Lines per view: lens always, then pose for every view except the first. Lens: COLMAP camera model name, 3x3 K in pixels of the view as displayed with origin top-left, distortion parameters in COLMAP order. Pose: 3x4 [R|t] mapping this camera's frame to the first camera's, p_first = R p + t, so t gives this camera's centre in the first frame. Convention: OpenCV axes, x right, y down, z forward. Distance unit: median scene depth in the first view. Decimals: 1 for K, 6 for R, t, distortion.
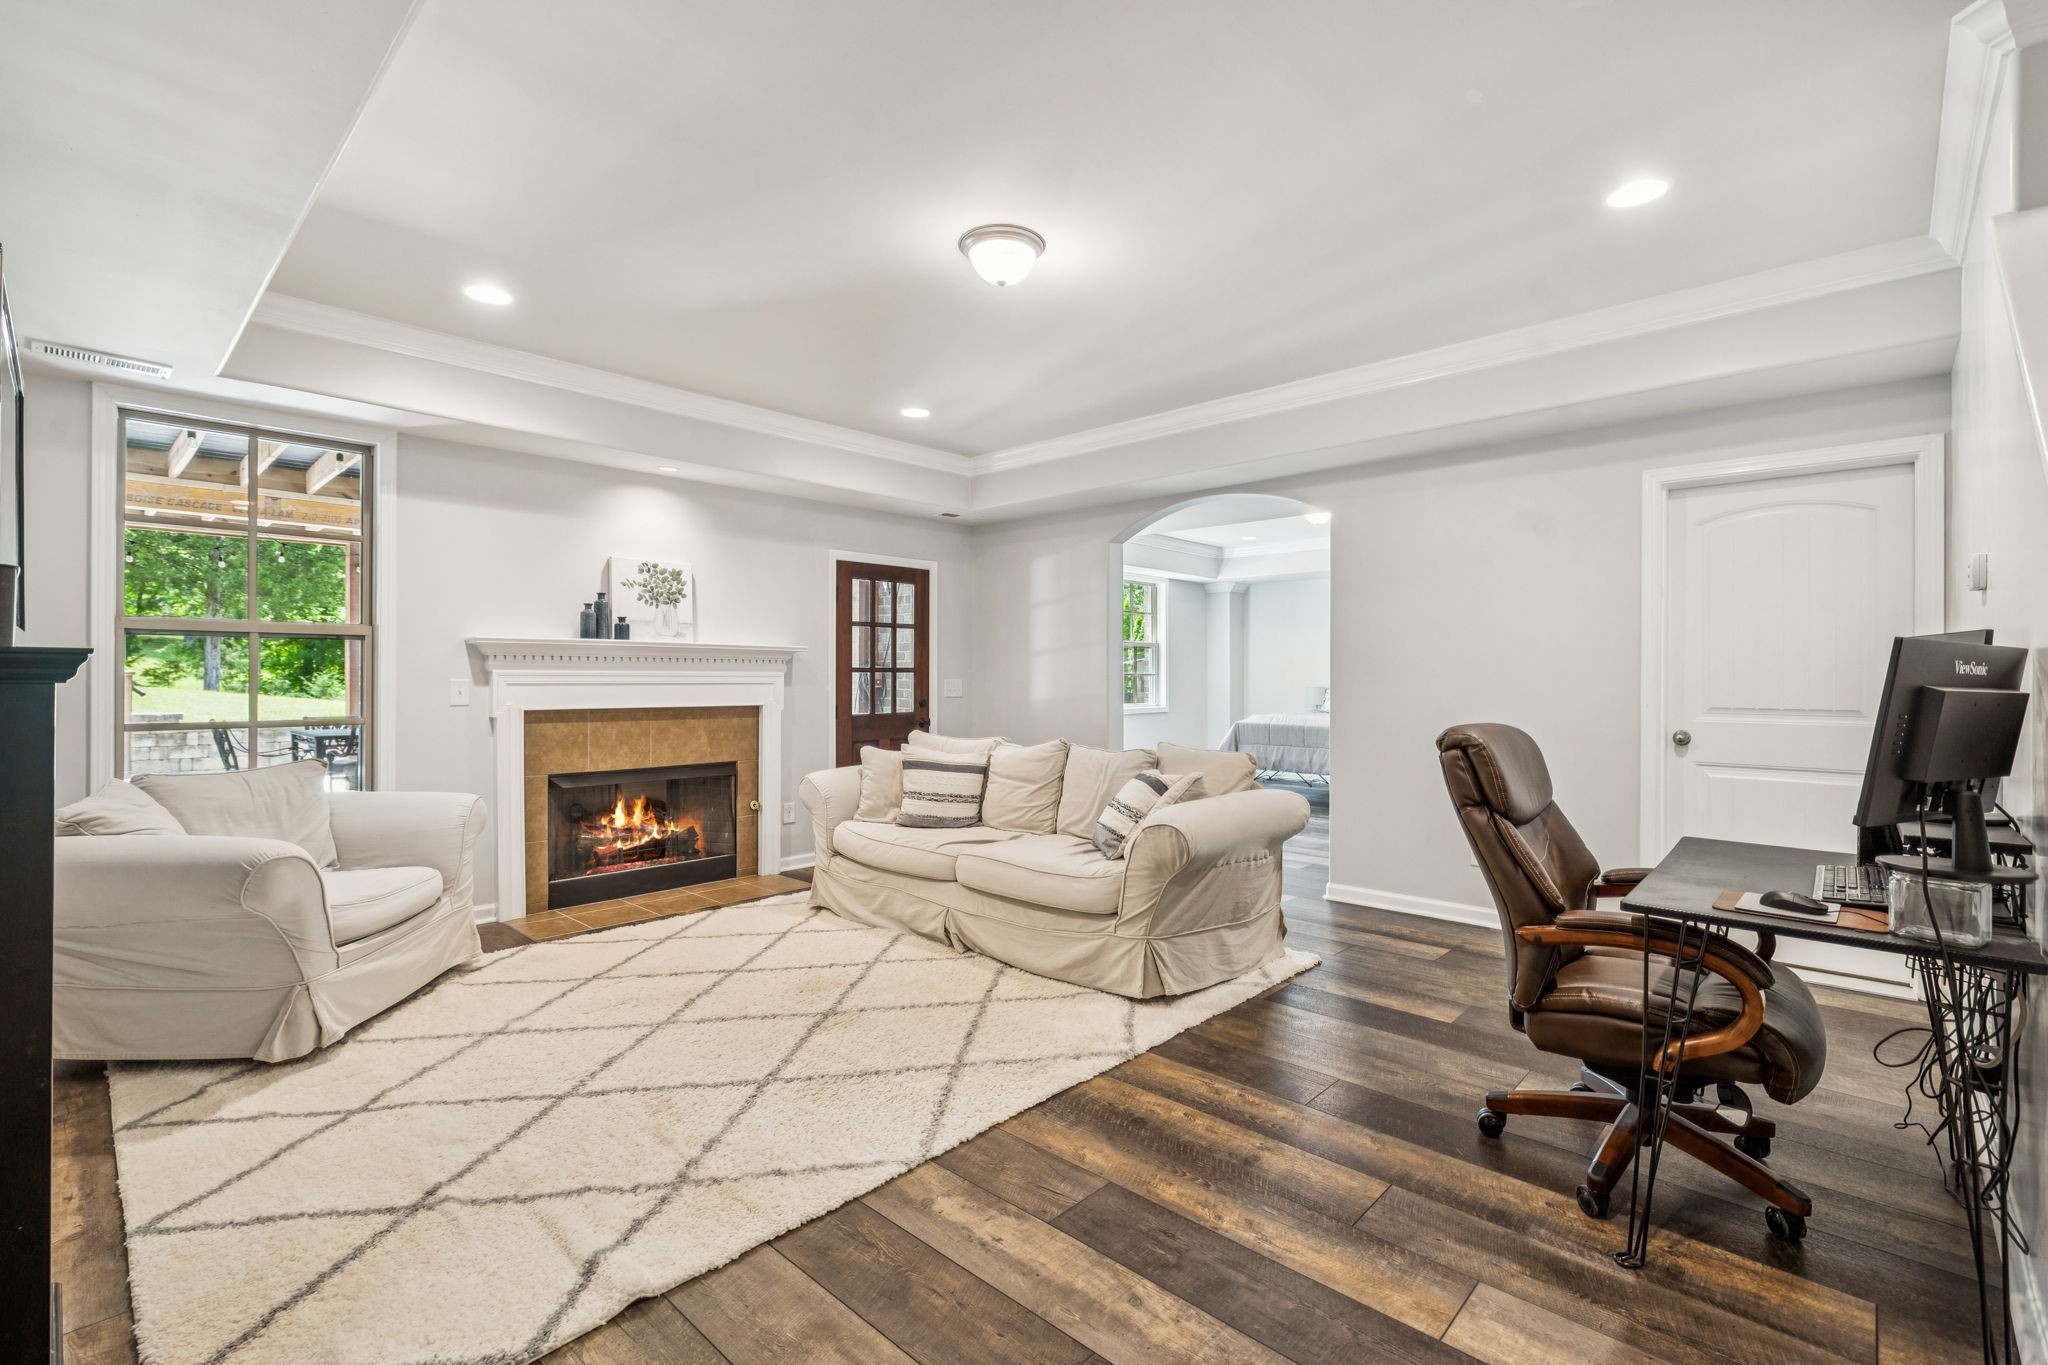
lens RADIAL K [[902.7, 0, 1022.8], [0, 902.7, 678.6], [0, 0, 1]] dist [-0.007270, 0.000570]
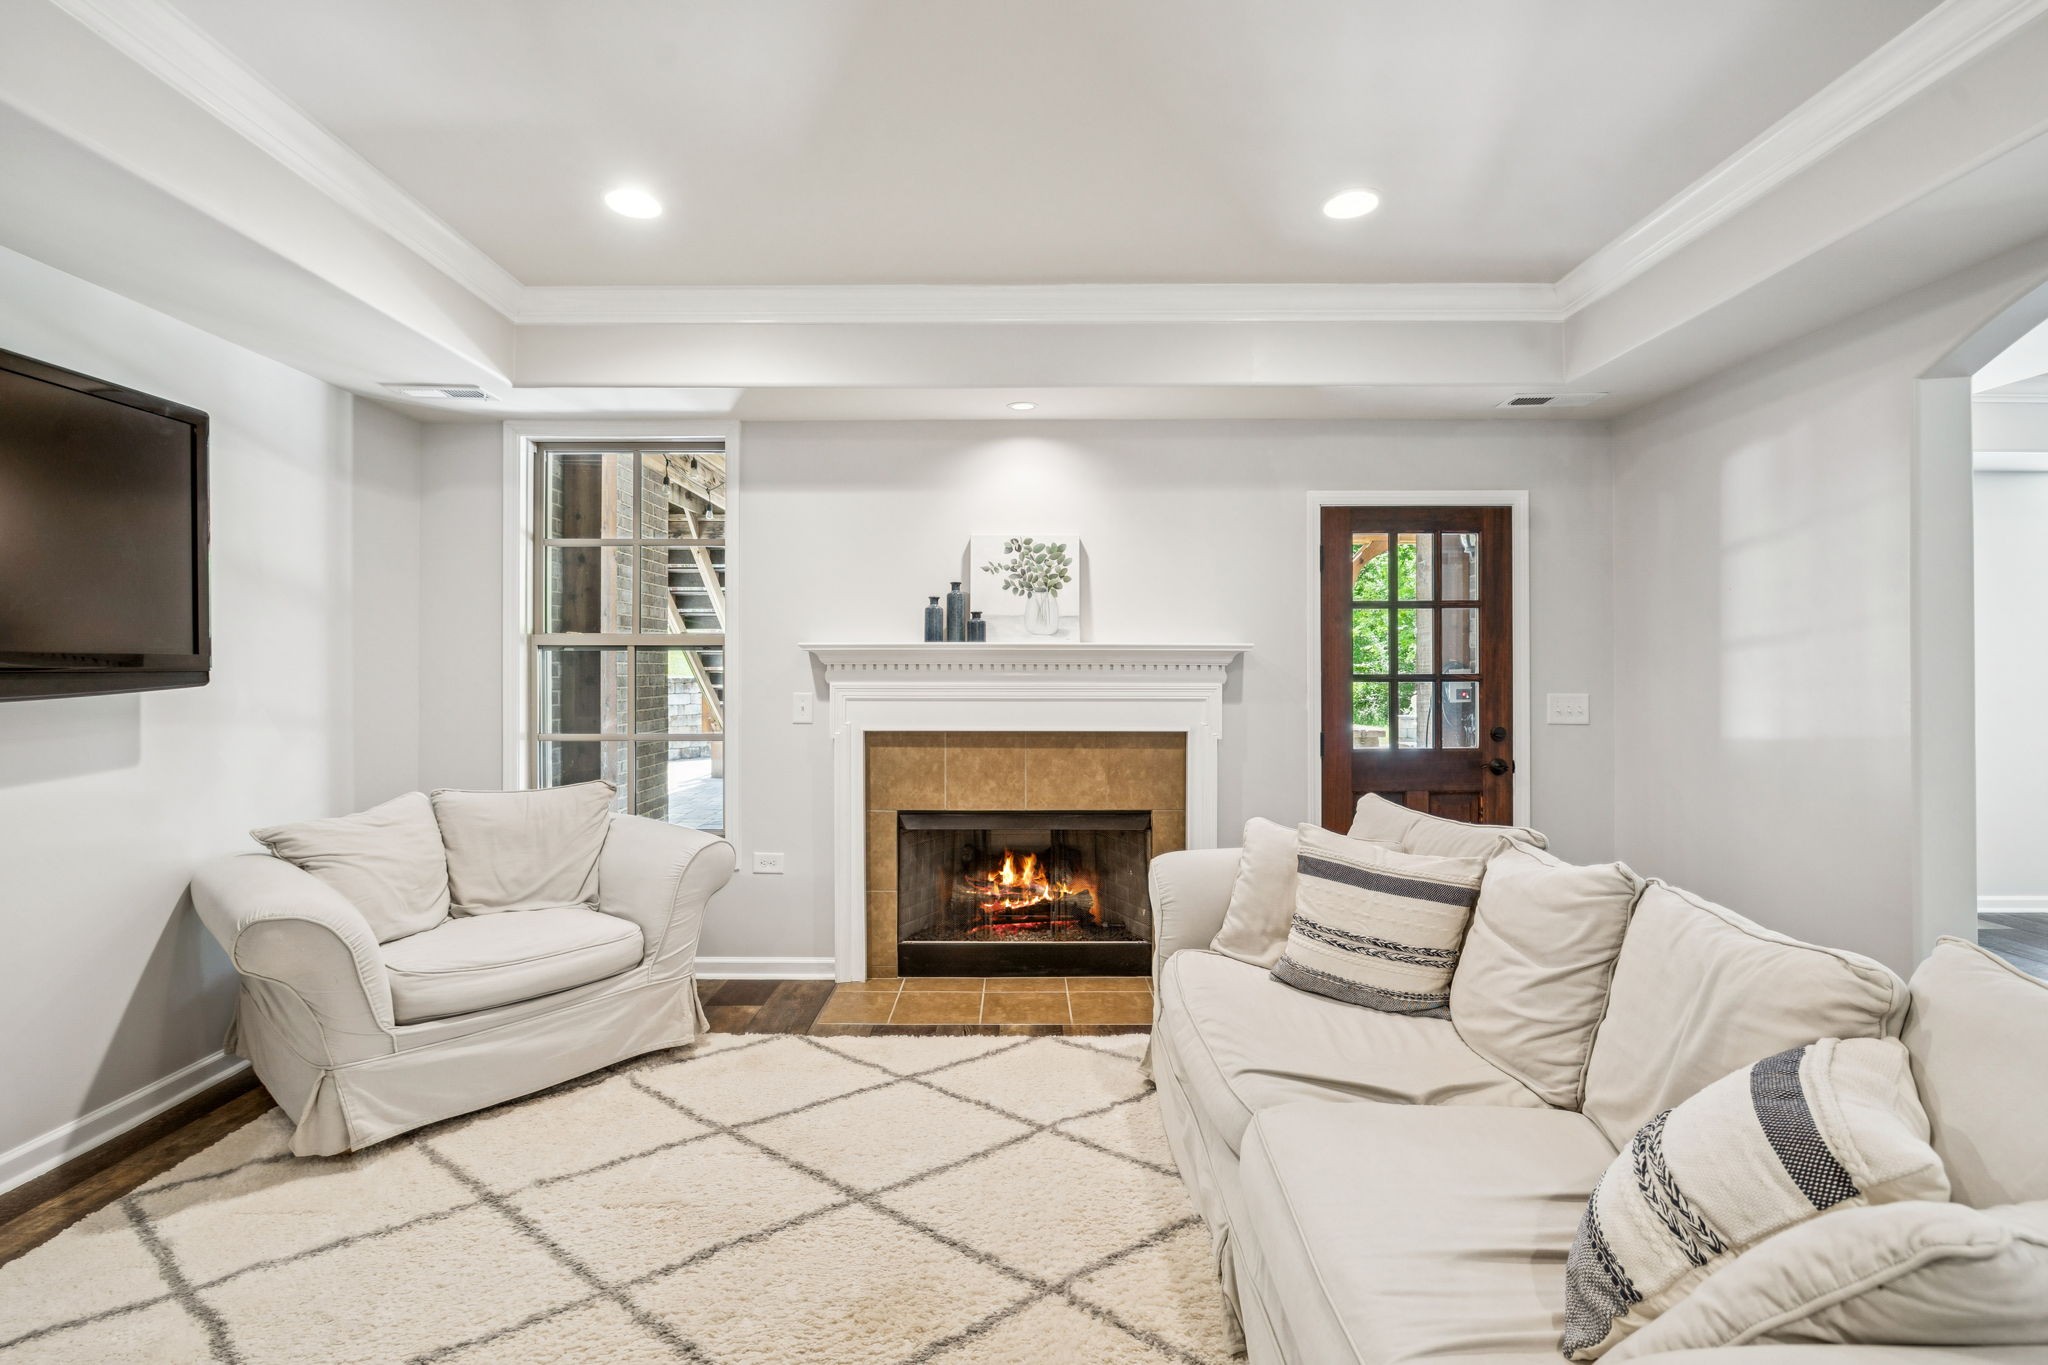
lens RADIAL K [[902.7, 0, 1024.3], [0, 902.7, 672.0], [0, 0, 1]] dist [-0.007270, 0.000570]
pose [[0.685967, -0.002921, -0.727626, 0.139457], [0.000349, 0.999993, -0.003685, -0.014623], [0.727632, 0.002274, 0.685964, 0.502192]]
